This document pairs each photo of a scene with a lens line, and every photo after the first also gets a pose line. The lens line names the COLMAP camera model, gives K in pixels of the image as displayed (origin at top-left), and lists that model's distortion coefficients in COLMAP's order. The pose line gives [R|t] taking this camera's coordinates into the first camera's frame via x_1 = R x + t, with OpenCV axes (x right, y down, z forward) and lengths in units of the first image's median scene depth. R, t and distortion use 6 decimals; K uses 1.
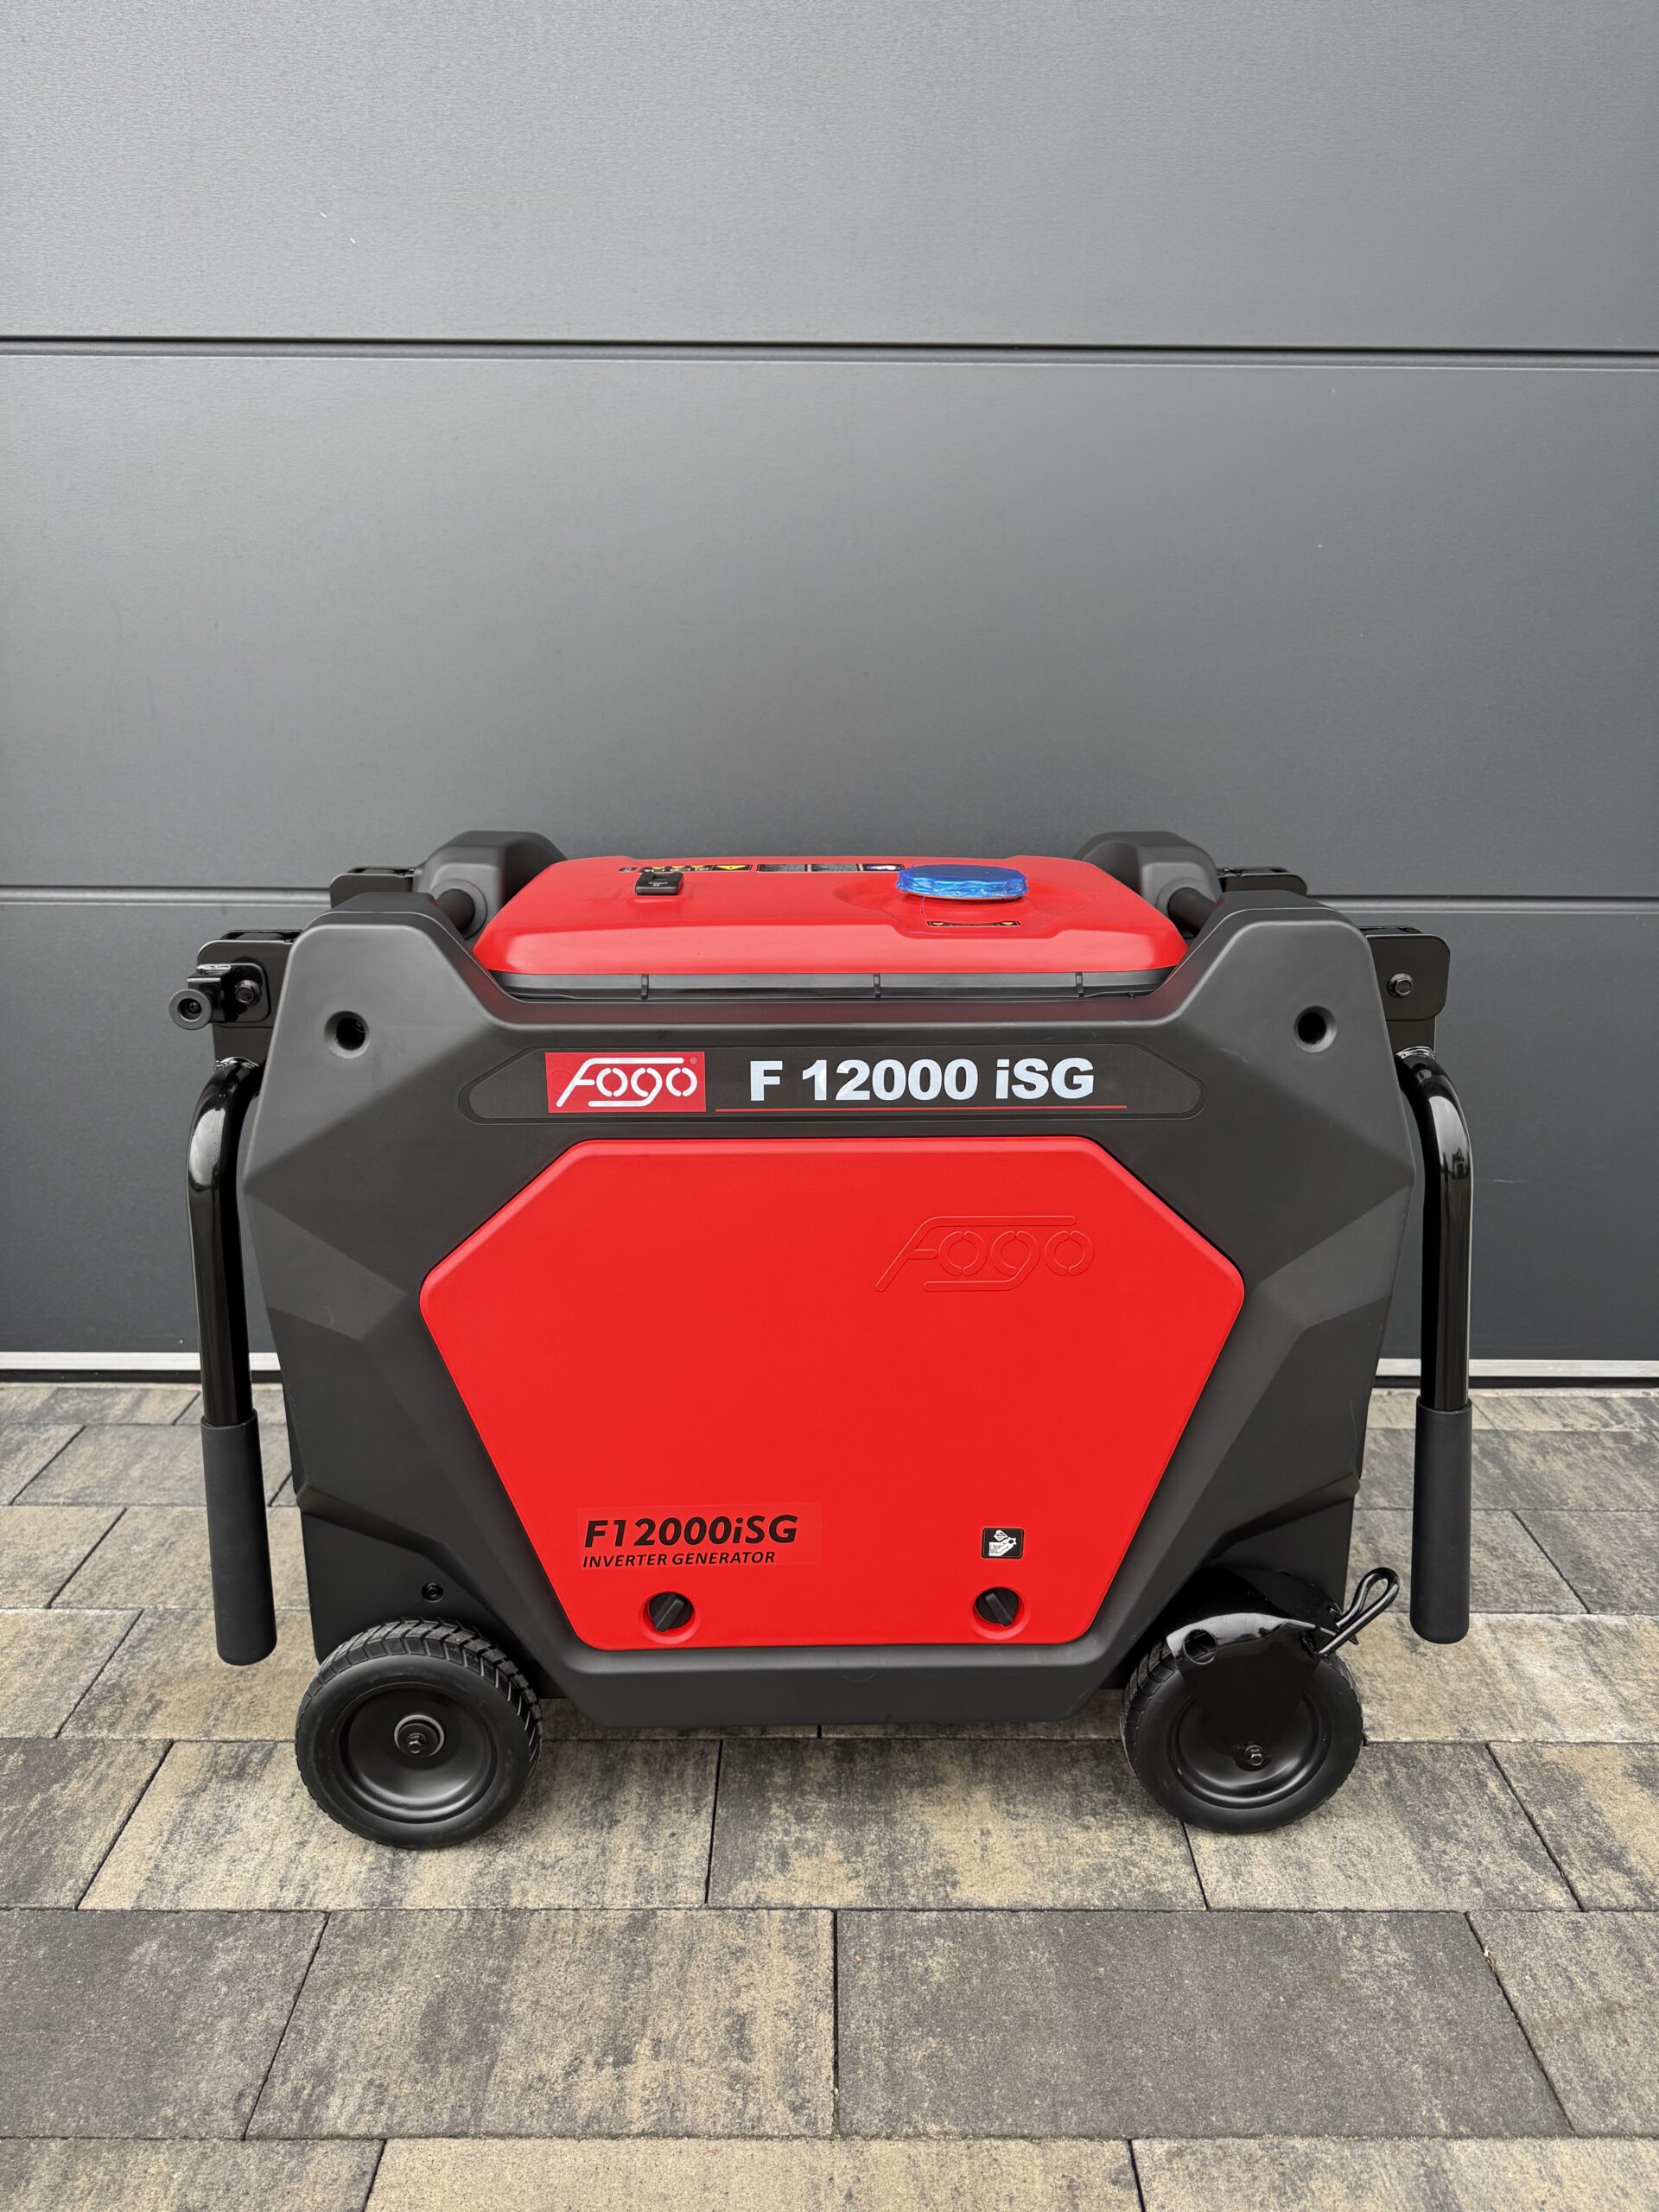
lens RADIAL K [[1574.2, 0, 829.5], [0, 1574.2, 1106.0], [0, 0, 1]] dist [0.003991, -0.008206]
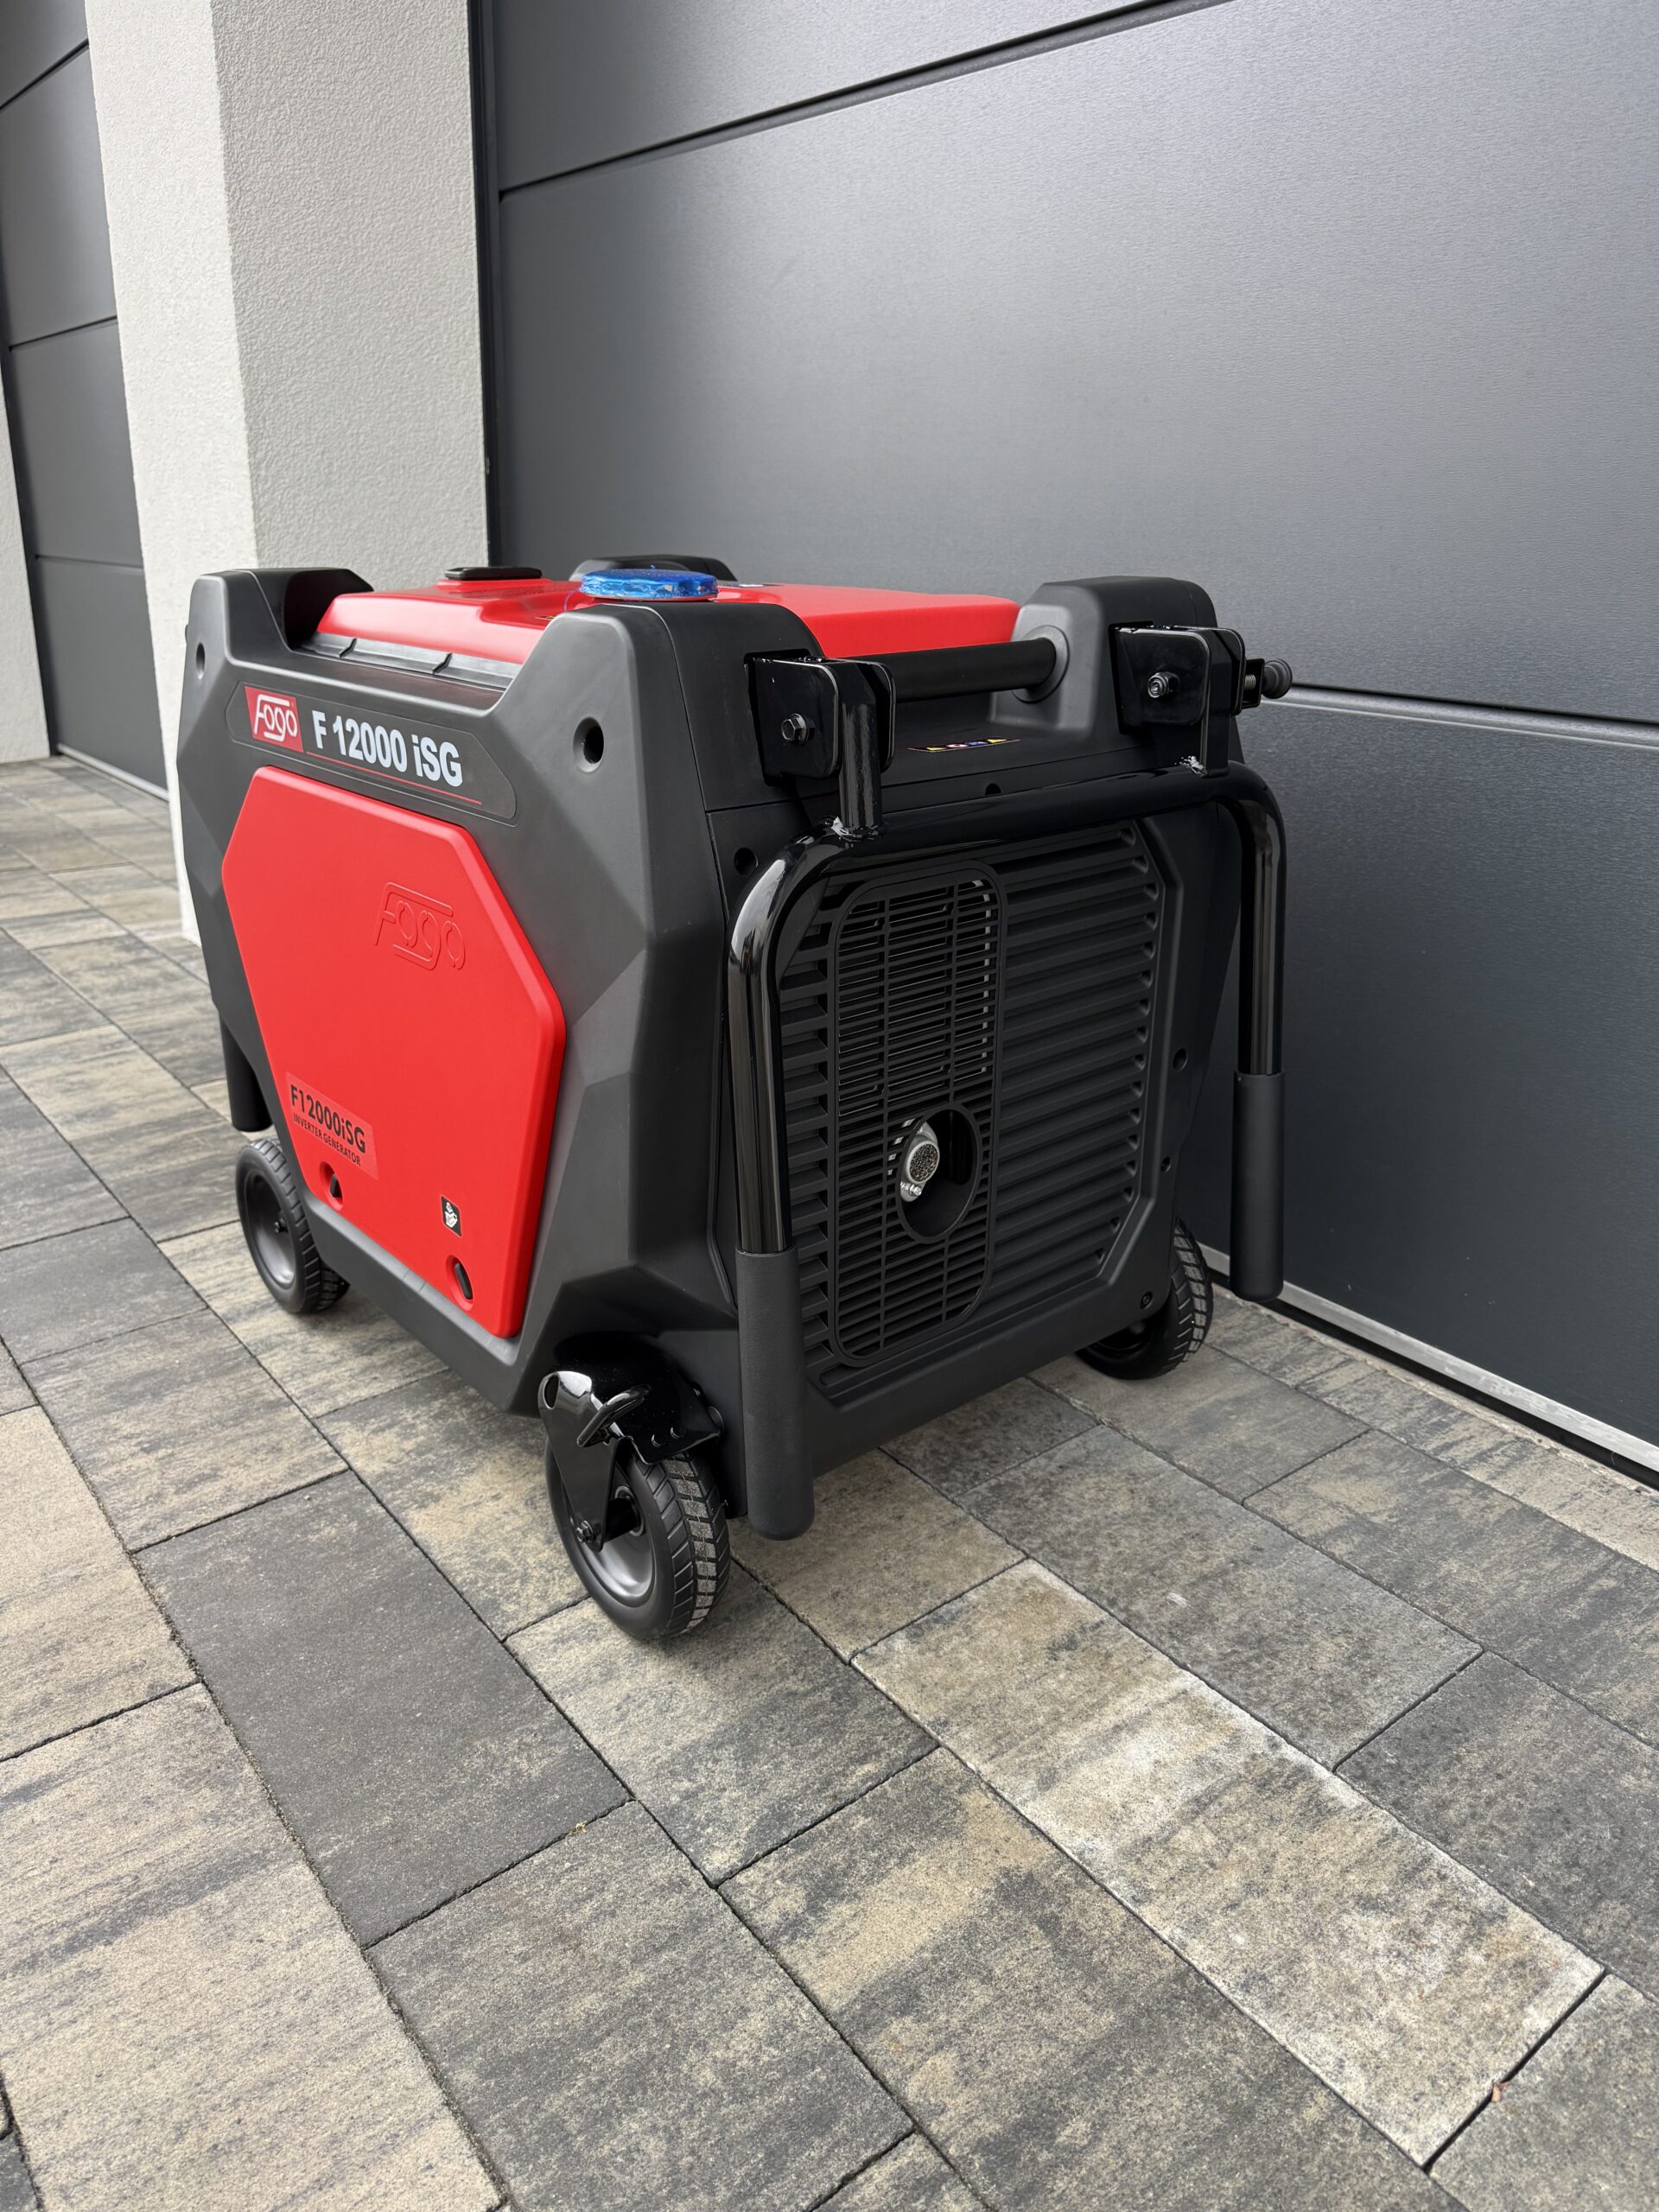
lens RADIAL K [[1574.2, 0, 829.5], [0, 1574.2, 1106.0], [0, 0, 1]] dist [0.003991, -0.008206]
pose [[0.617362, 0.285031, -0.733226, 1.087412], [-0.217053, 0.957590, 0.189496, -0.050914], [0.756143, 0.042161, 0.653047, 0.534038]]
